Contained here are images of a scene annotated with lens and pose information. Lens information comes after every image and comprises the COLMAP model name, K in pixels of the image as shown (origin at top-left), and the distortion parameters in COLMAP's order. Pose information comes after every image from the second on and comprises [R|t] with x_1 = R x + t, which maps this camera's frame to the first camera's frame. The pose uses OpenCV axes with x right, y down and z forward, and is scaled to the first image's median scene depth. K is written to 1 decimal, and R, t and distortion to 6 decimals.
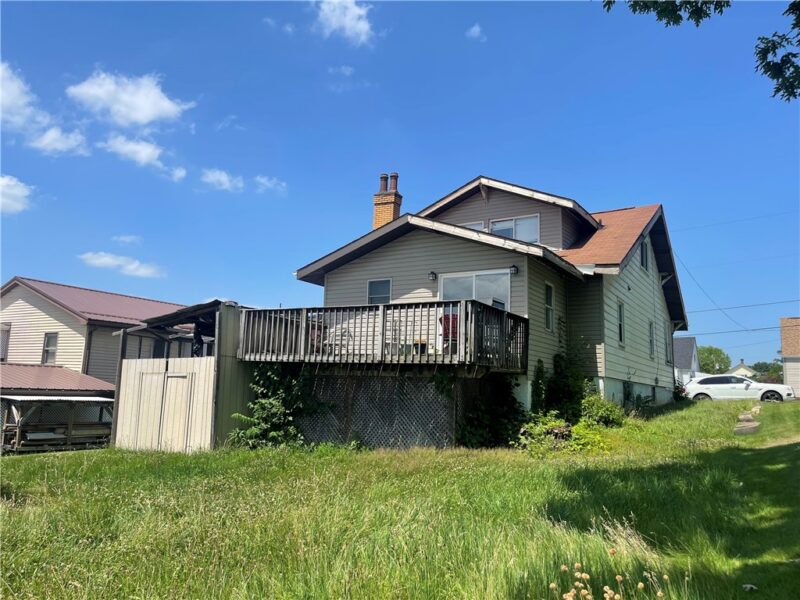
lens RADIAL K [[615.0, 0, 405.3], [0, 615.0, 289.8], [0, 0, 1]] dist [0.088476, -0.119990]
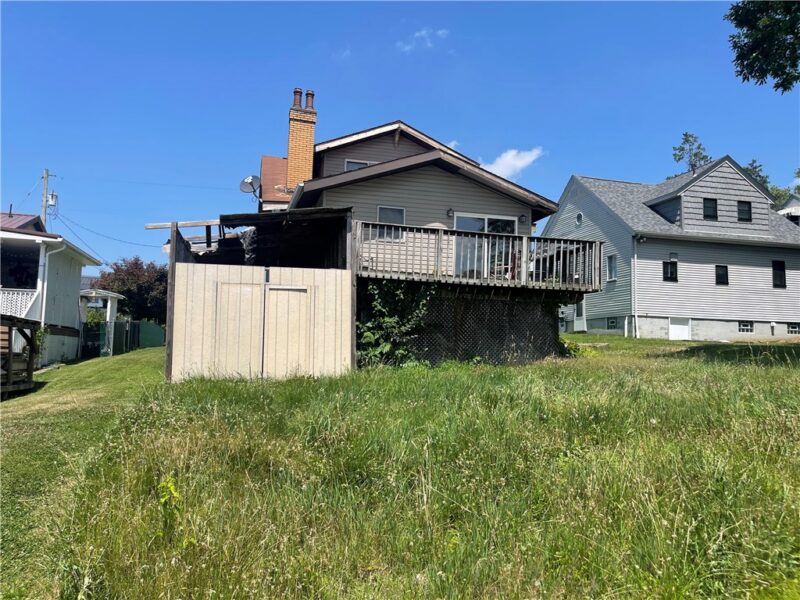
lens RADIAL K [[615.0, 0, 405.3], [0, 615.0, 289.8], [0, 0, 1]] dist [0.088476, -0.119990]
pose [[0.708869, 0.056806, 0.703049, -0.860520], [-0.117476, 0.992338, 0.038267, 0.090391], [-0.695488, -0.109717, 0.710111, 0.295051]]
